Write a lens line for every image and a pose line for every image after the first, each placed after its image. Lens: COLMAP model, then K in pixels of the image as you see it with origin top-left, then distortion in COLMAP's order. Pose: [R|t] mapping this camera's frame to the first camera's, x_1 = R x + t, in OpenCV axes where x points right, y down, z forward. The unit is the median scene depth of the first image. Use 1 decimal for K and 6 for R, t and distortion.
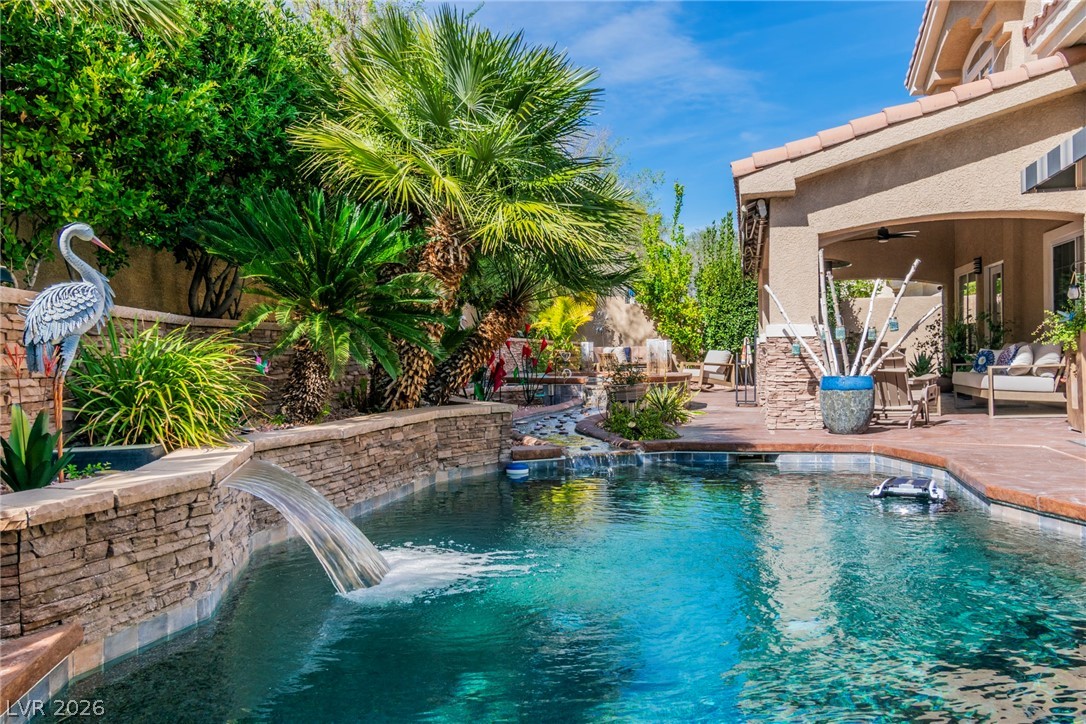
lens RADIAL K [[884.1, 0, 539.1], [0, 884.1, 360.6], [0, 0, 1]] dist [0.007312, -0.007826]
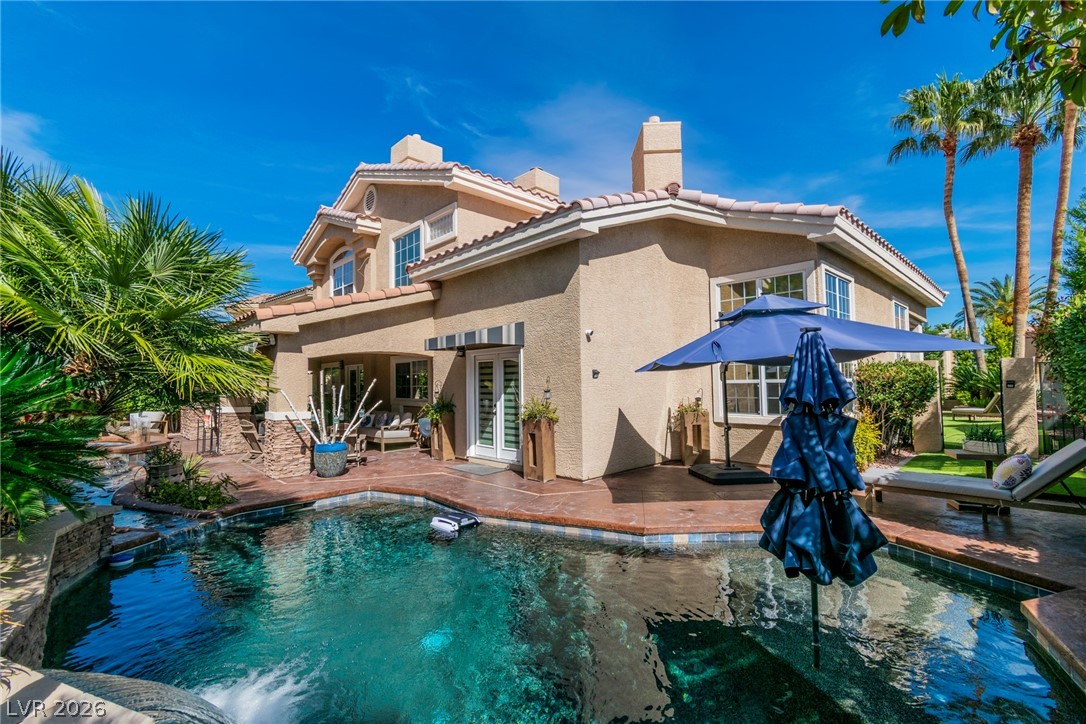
lens RADIAL K [[476.5, 0, 543.7], [0, 476.5, 361.7], [0, 0, 1]] dist [0.004965, -0.002645]
pose [[0.537382, 0.039879, 0.842396, -0.212117], [0.013459, 0.998349, -0.055847, -0.079006], [-0.843232, 0.041349, 0.535958, 0.129428]]
